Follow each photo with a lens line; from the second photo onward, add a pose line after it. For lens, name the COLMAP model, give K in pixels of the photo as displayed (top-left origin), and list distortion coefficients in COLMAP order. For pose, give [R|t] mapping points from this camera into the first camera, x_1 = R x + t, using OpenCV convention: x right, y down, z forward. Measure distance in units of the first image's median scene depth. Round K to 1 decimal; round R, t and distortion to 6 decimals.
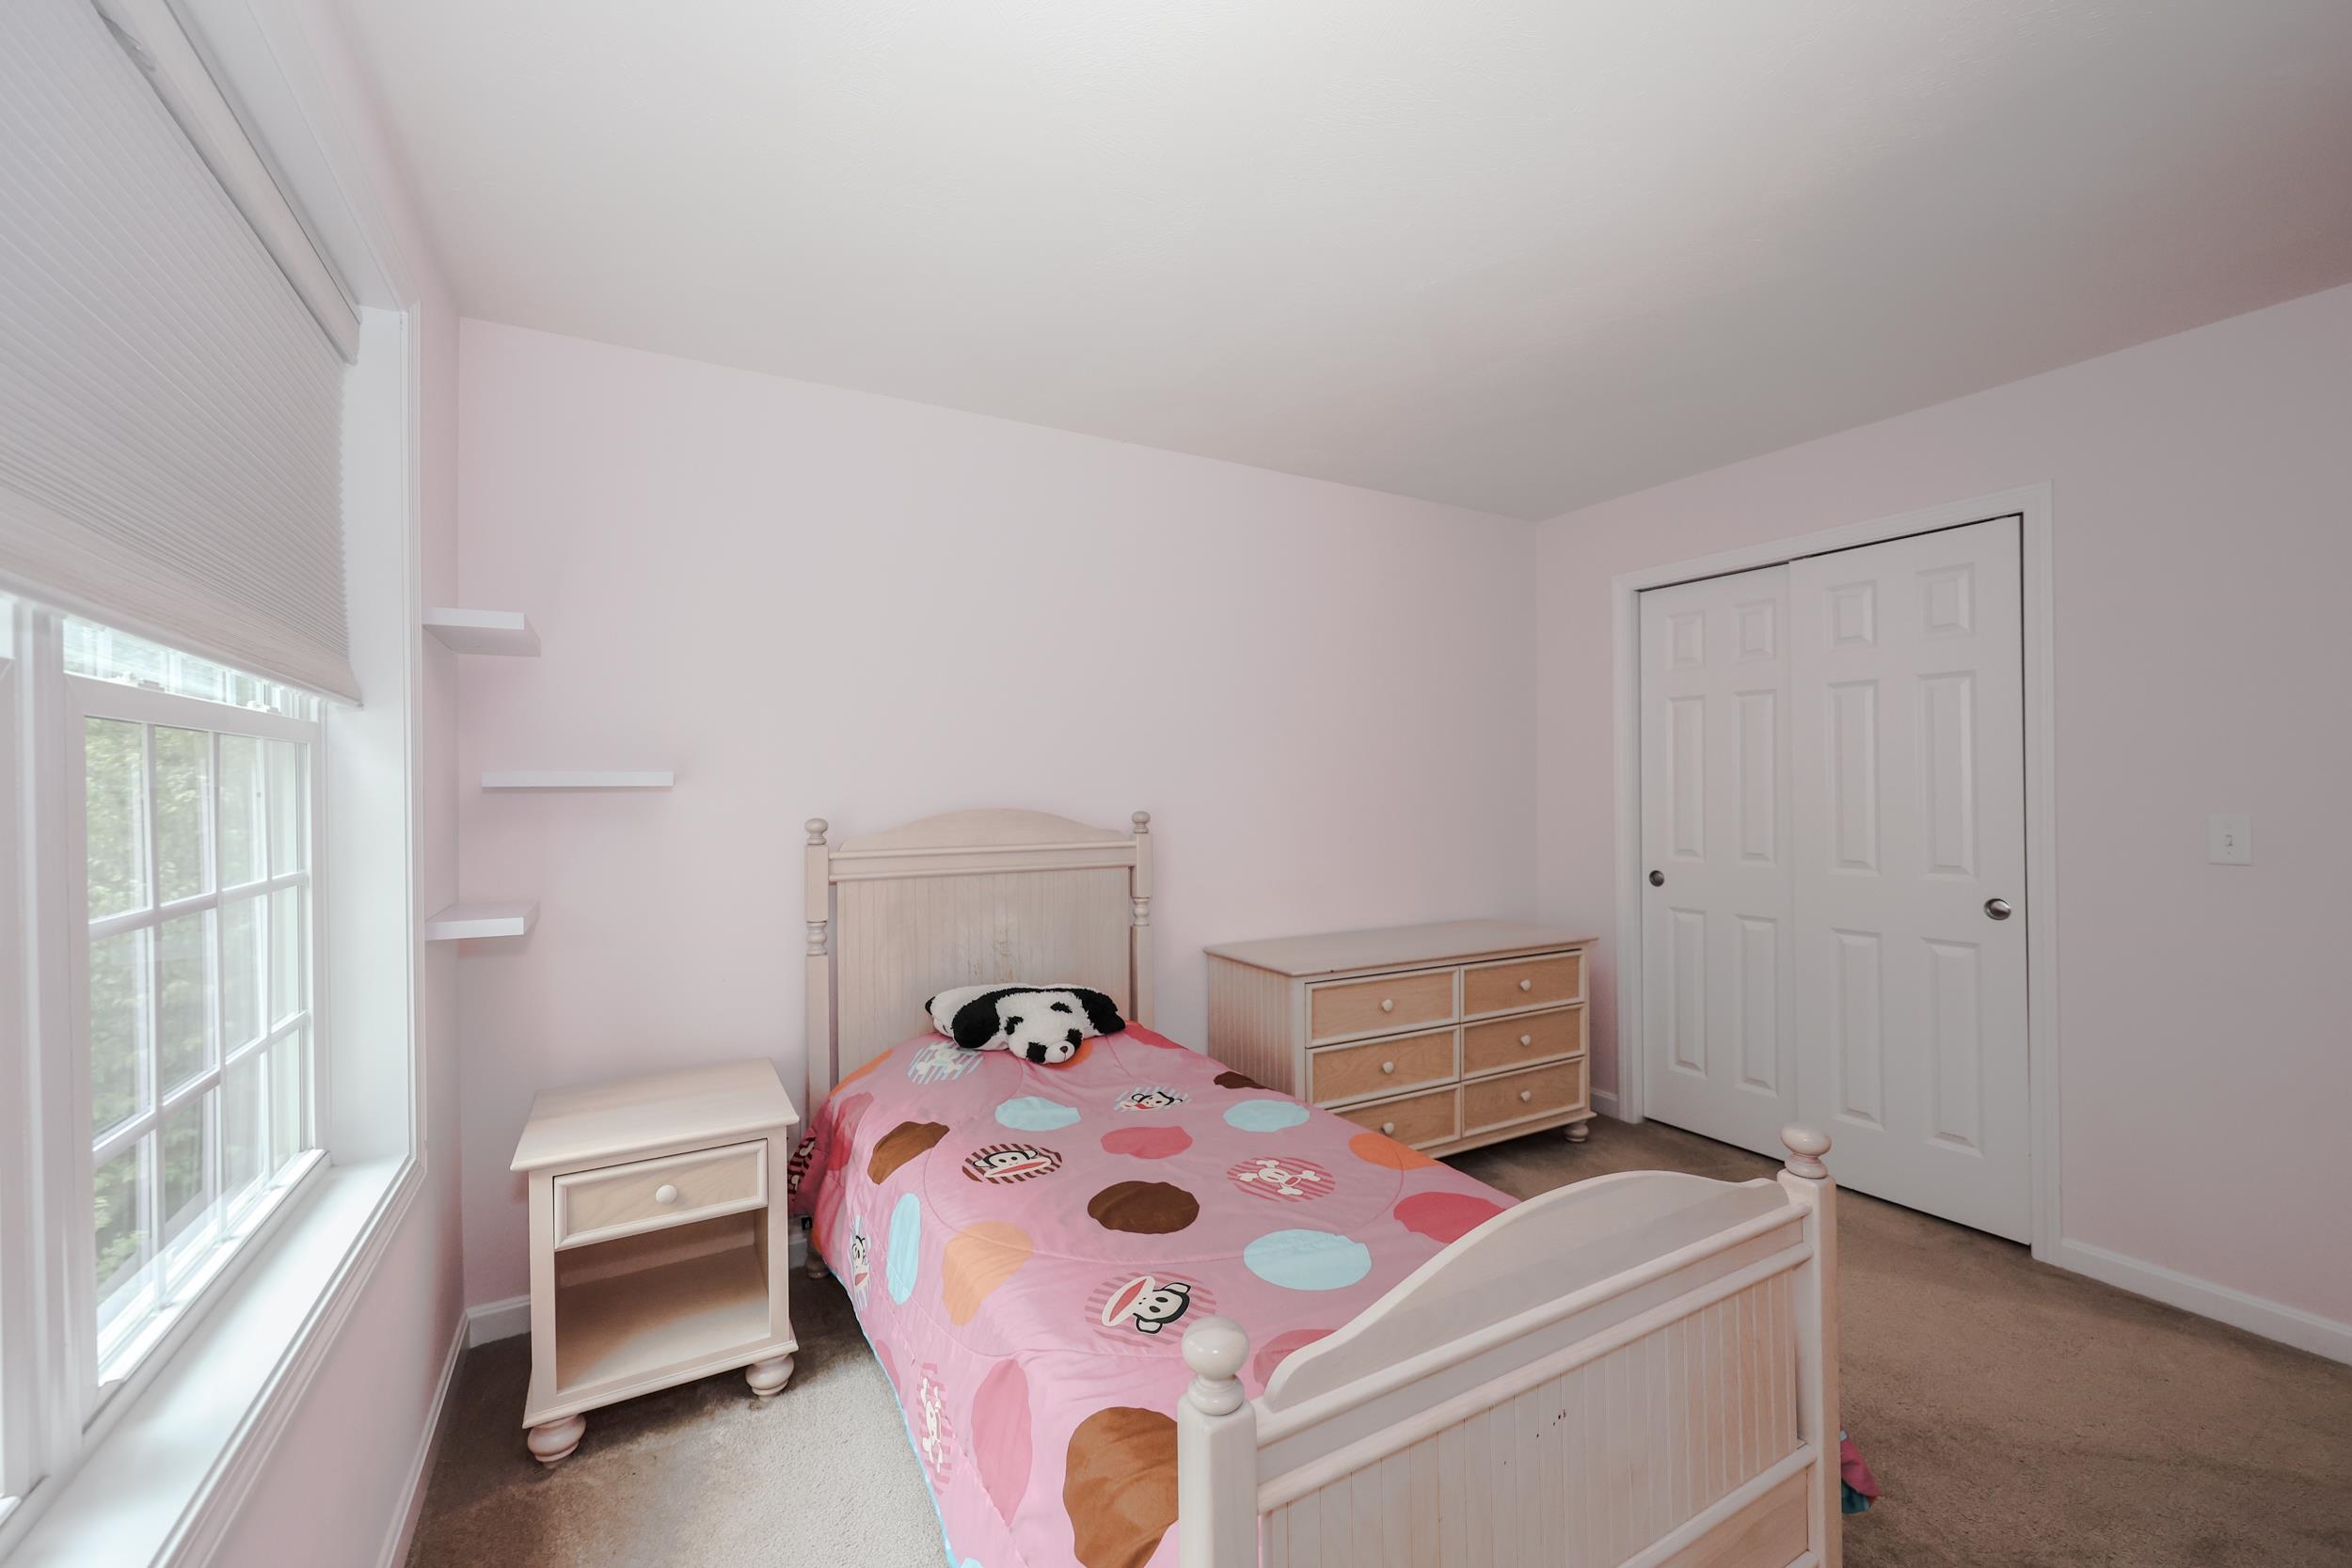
lens RADIAL K [[965.5, 0, 1168.3], [0, 965.5, 792.8], [0, 0, 1]] dist [-0.009229, 0.002053]
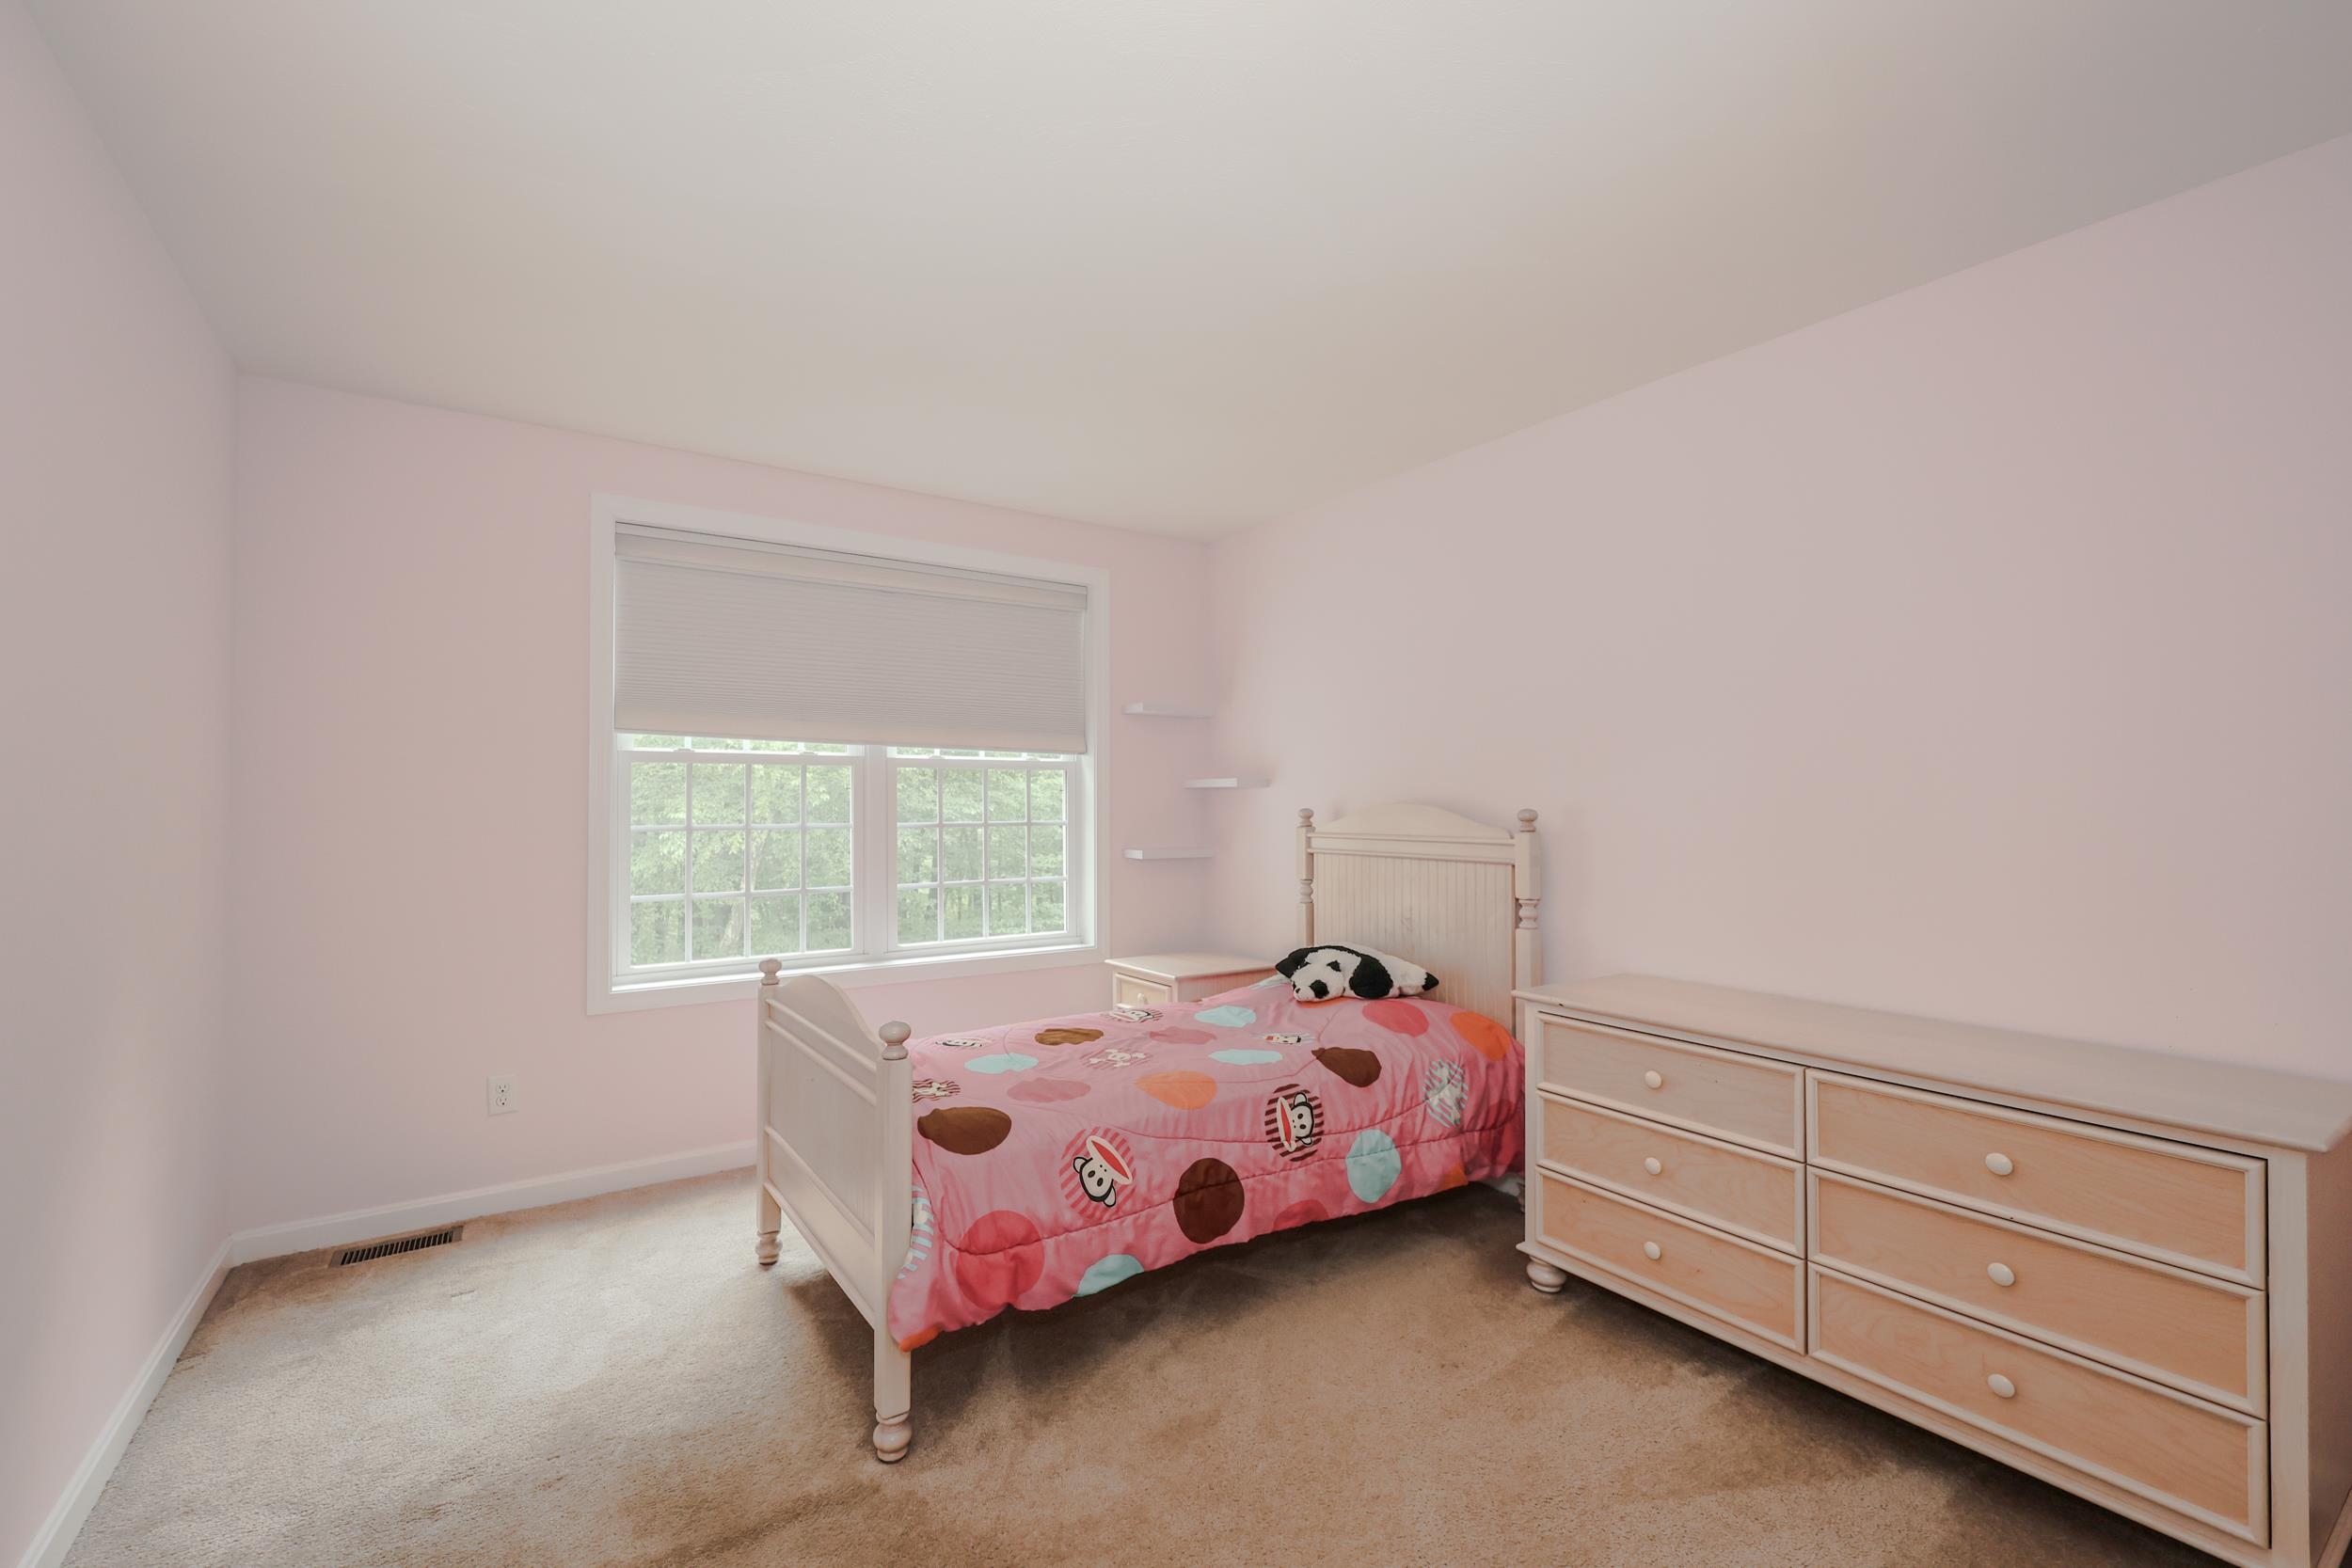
lens RADIAL K [[965.5, 0, 1165.7], [0, 965.5, 788.6], [0, 0, 1]] dist [-0.009229, 0.002053]
pose [[0.062569, 0.002052, -0.998039, 0.923740], [0.009985, 0.999947, 0.002682, -0.008233], [0.997991, -0.010133, 0.062545, 0.575595]]
